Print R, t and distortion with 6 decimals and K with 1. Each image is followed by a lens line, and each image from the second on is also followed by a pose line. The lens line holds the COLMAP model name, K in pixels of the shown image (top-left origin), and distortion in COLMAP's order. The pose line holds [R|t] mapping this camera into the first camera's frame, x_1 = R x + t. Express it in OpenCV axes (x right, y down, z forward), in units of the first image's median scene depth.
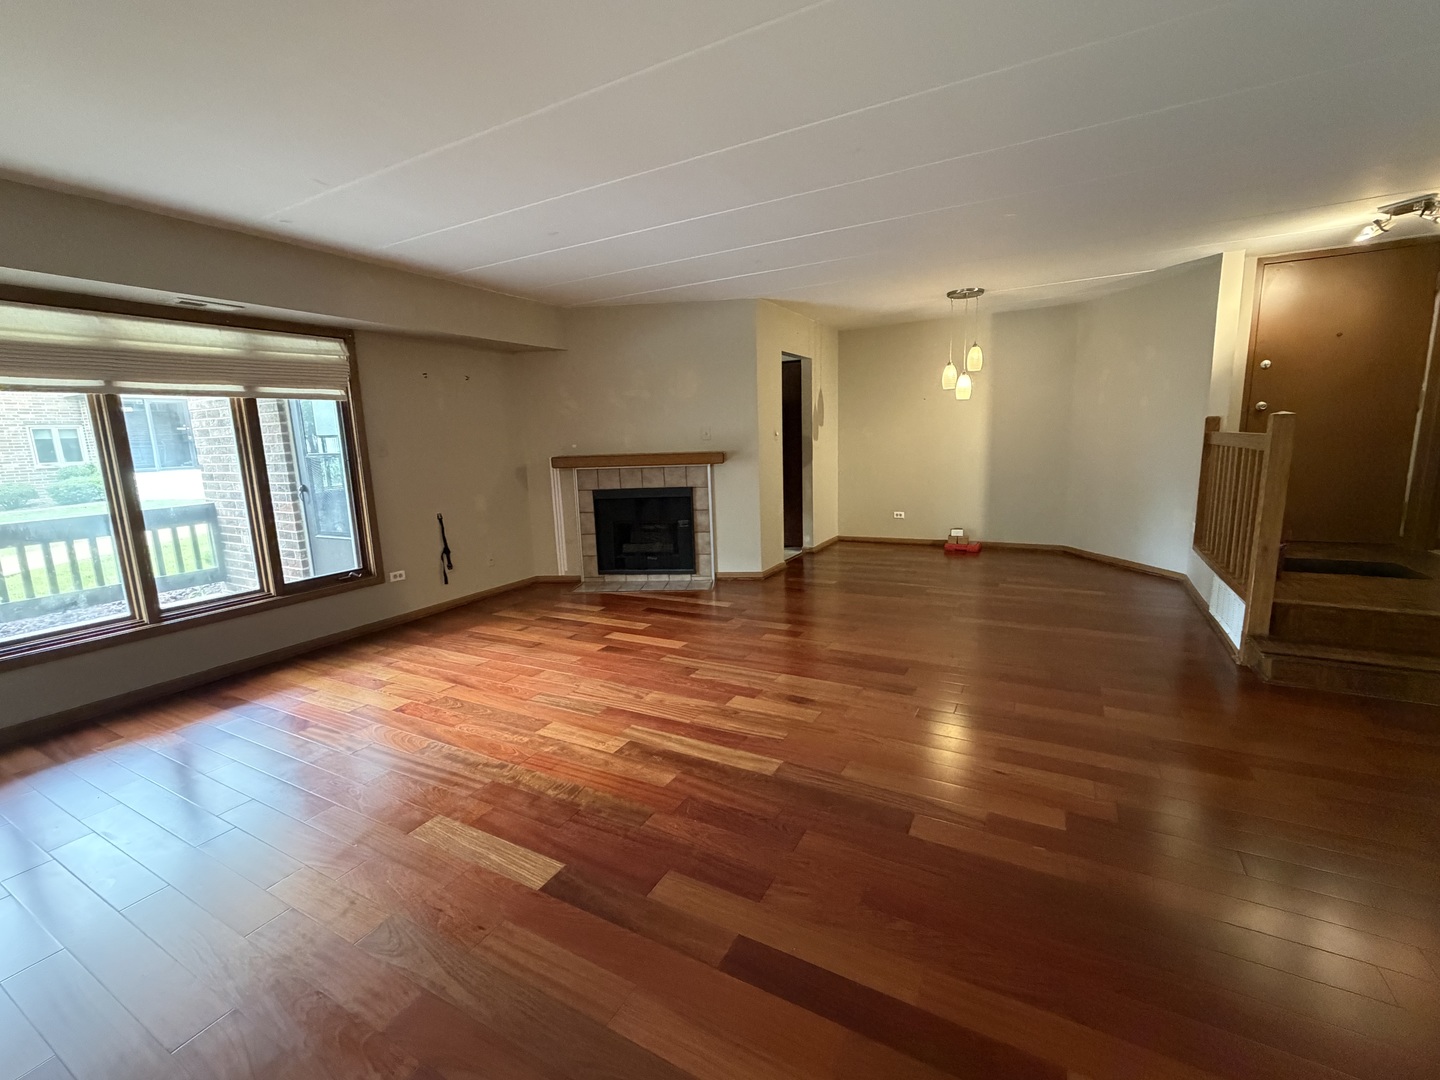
lens RADIAL K [[611.0, 0, 723.3], [0, 611.0, 540.1], [0, 0, 1]] dist [-0.008580, -0.000078]
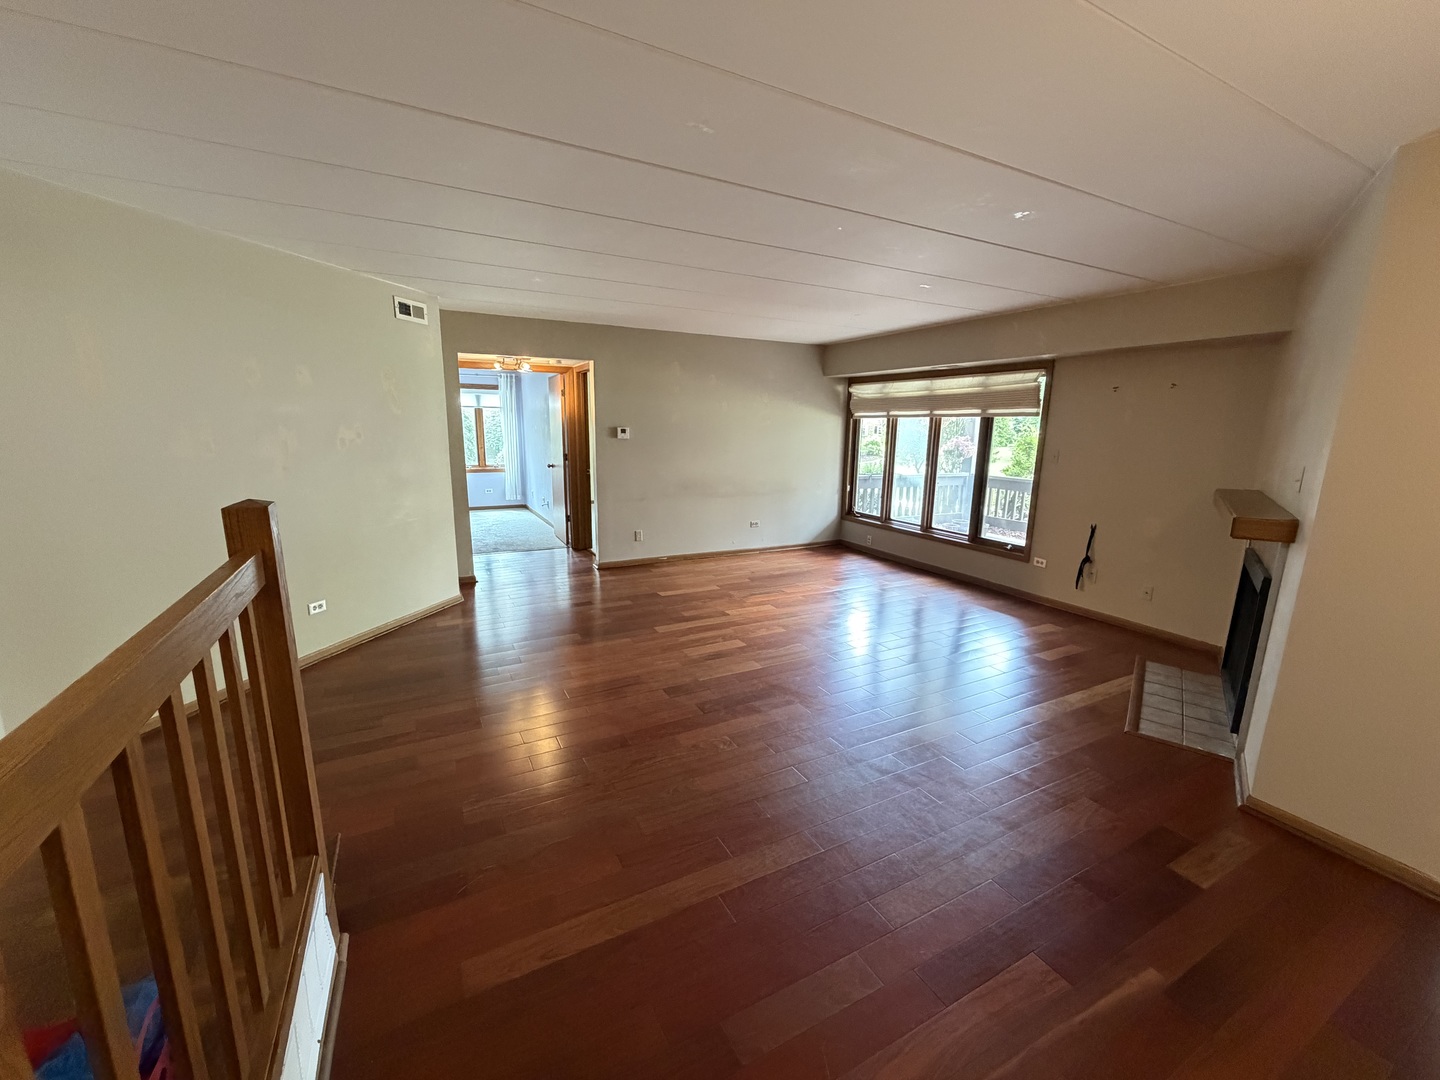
lens RADIAL K [[574.0, 0, 719.8], [0, 574.0, 538.0], [0, 0, 1]] dist [-0.001195, 0.000636]
pose [[-0.551927, 0.185694, -0.812954, 0.686711], [-0.138223, 0.941033, 0.308791, -0.235830], [0.822357, 0.282799, -0.493714, 0.978231]]
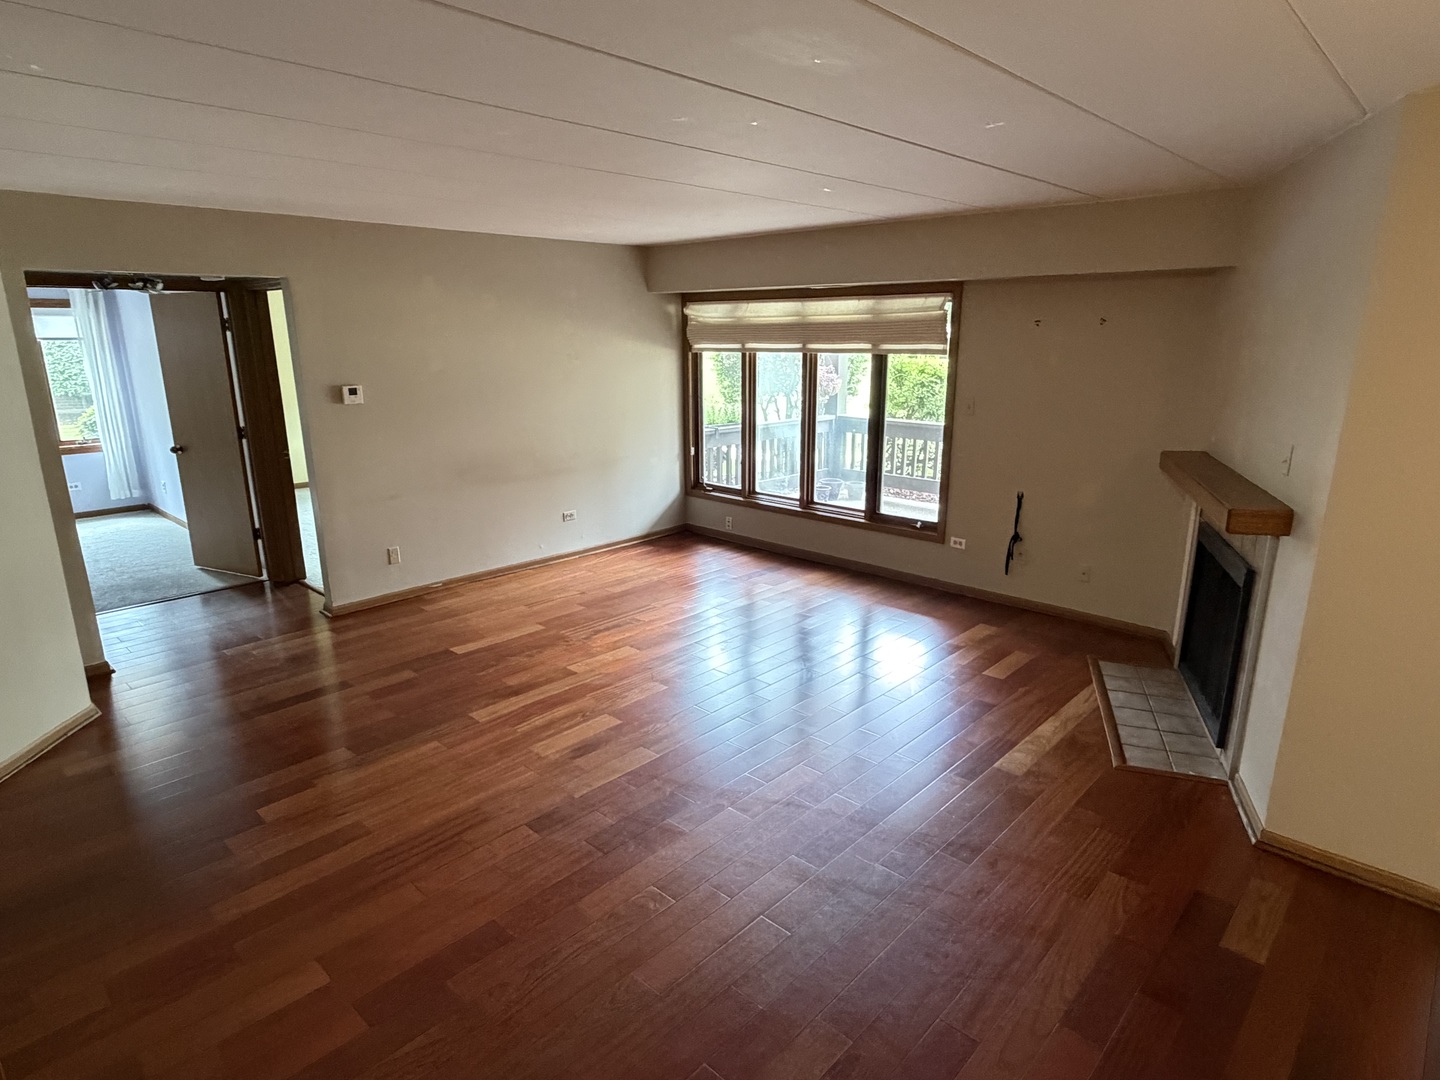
lens RADIAL K [[817.1, 0, 718.3], [0, 817.1, 541.2], [0, 0, 1]] dist [-0.003737, 0.001910]
pose [[-0.254941, 0.275072, -0.927006, 0.689419], [-0.150610, 0.935688, 0.319068, -0.275246], [0.955155, 0.220960, -0.197117, 0.853524]]
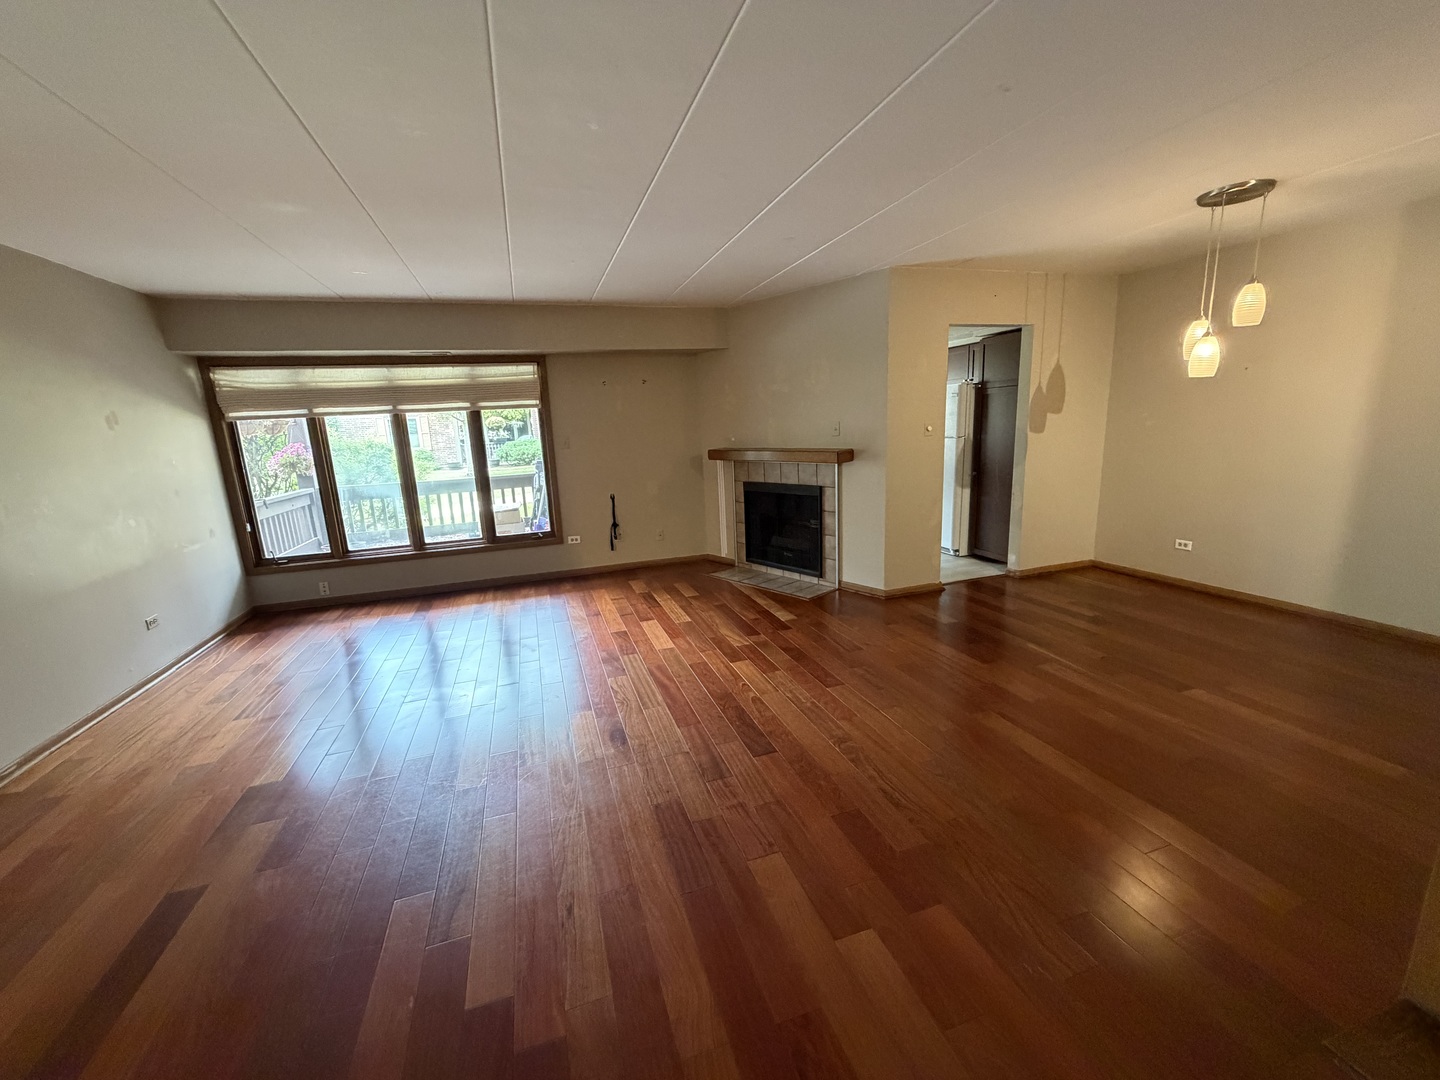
lens RADIAL K [[574.0, 0, 714.8], [0, 574.0, 536.4], [0, 0, 1]] dist [-0.001195, 0.000636]
pose [[0.728445, 0.135600, -0.671550, 0.496018], [-0.094205, 0.990731, 0.097862, -0.093658], [0.678596, -0.008023, 0.734468, 0.280936]]
